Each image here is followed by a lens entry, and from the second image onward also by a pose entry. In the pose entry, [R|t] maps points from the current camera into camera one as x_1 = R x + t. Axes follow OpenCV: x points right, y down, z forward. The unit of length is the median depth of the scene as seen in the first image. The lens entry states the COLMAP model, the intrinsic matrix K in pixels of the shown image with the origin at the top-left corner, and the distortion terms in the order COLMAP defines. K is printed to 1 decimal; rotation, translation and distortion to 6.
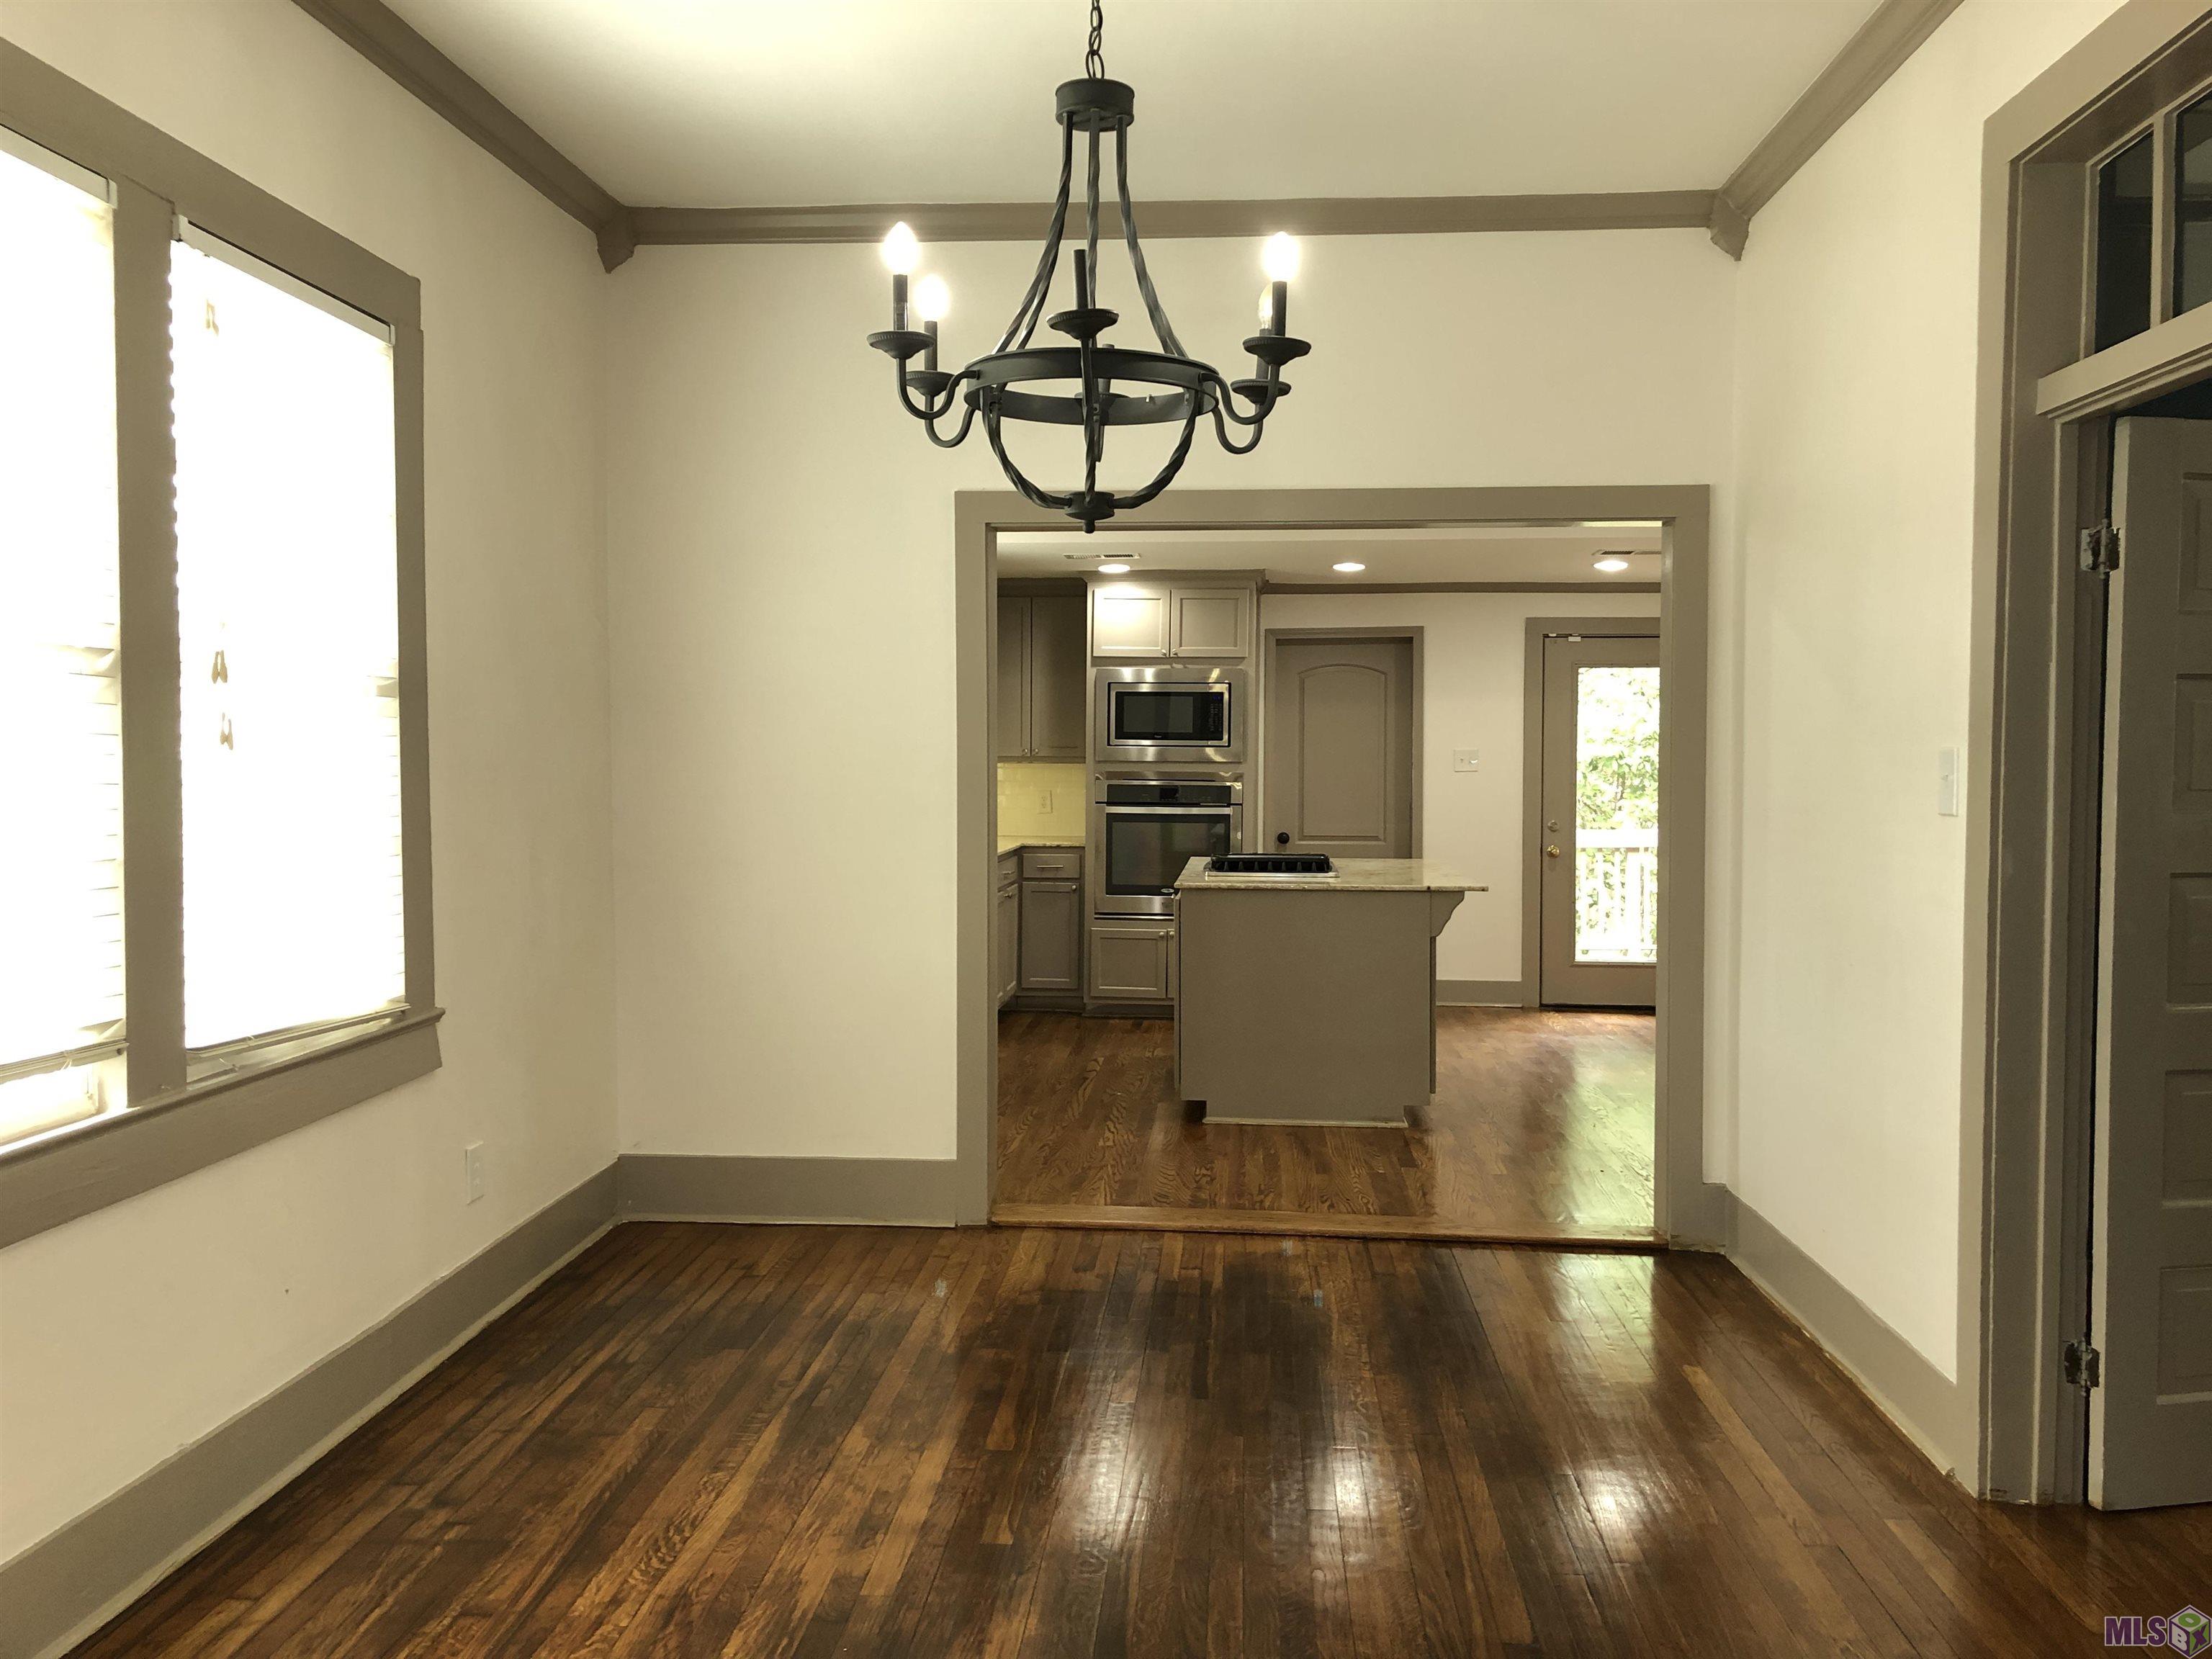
lens RADIAL K [[1830.9, 0, 1104.8], [0, 1830.9, 830.5], [0, 0, 1]] dist [0.002769, -0.005801]
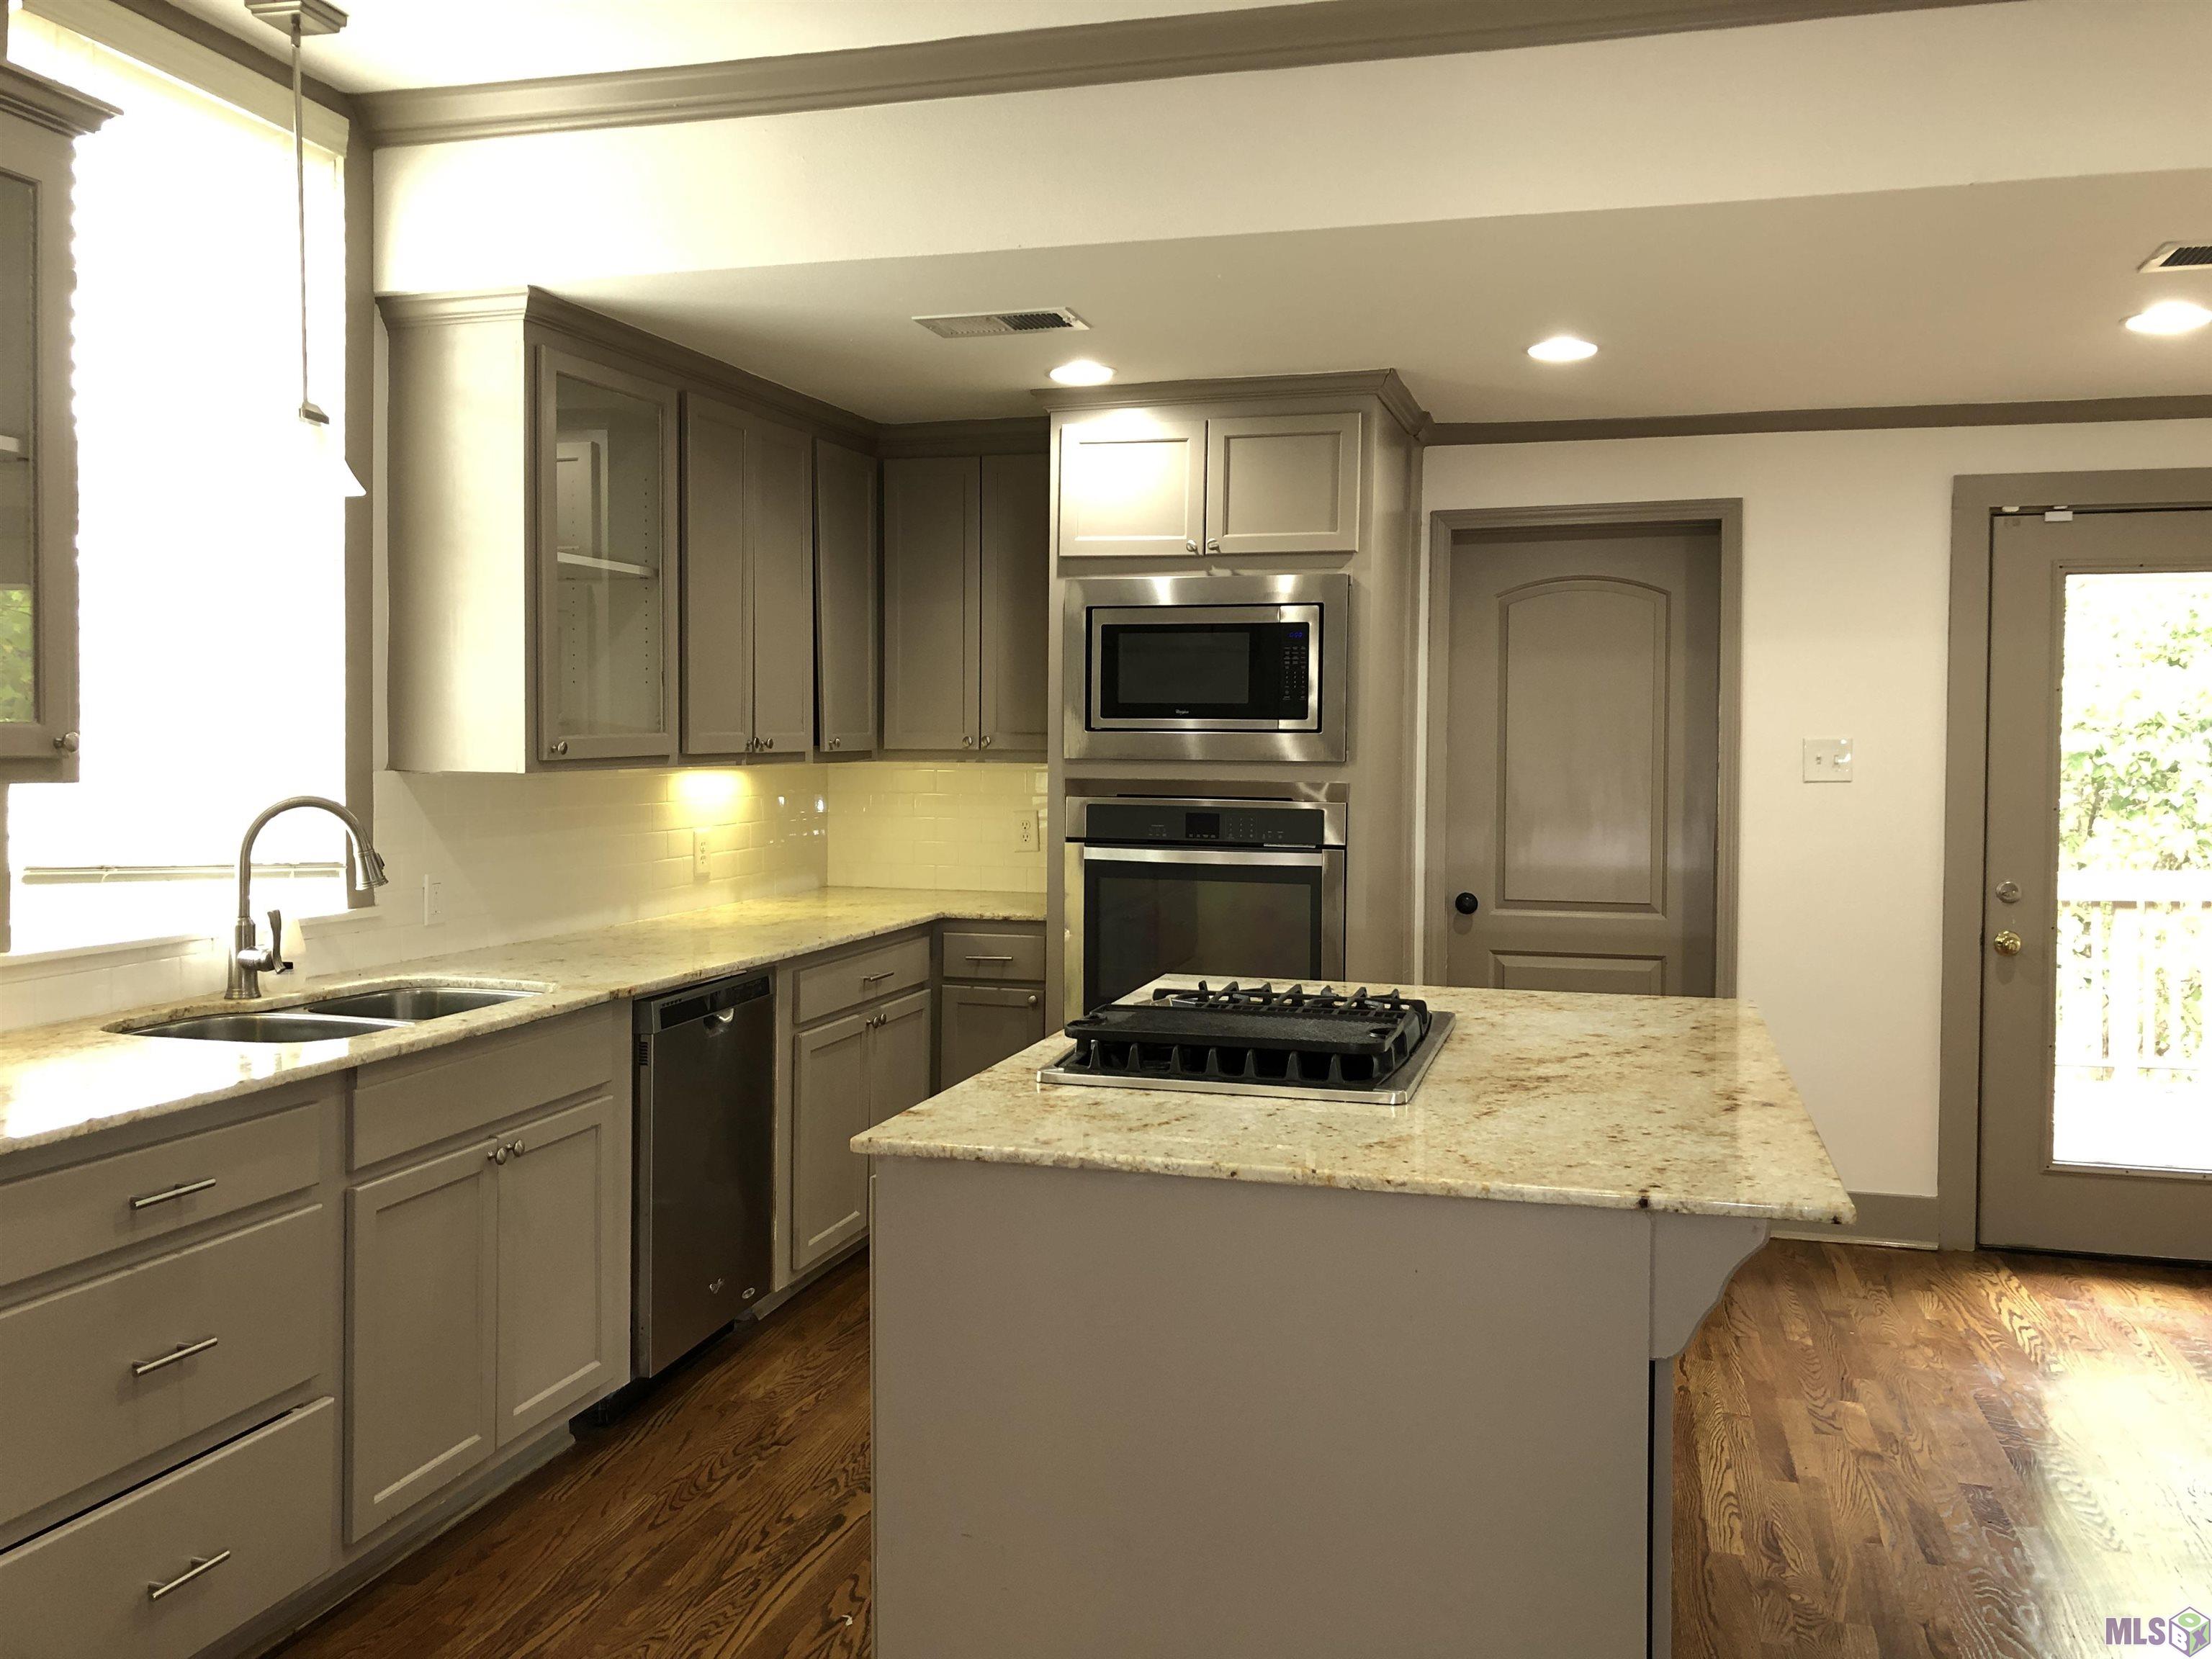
lens RADIAL K [[1830.9, 0, 1105.8], [0, 1830.9, 819.9], [0, 0, 1]] dist [0.002769, -0.005801]
pose [[0.981141, 0.010285, -0.193021, 0.105805], [-0.010571, 0.999944, -0.000456, -0.020503], [0.193006, 0.002488, 0.981194, 0.491524]]
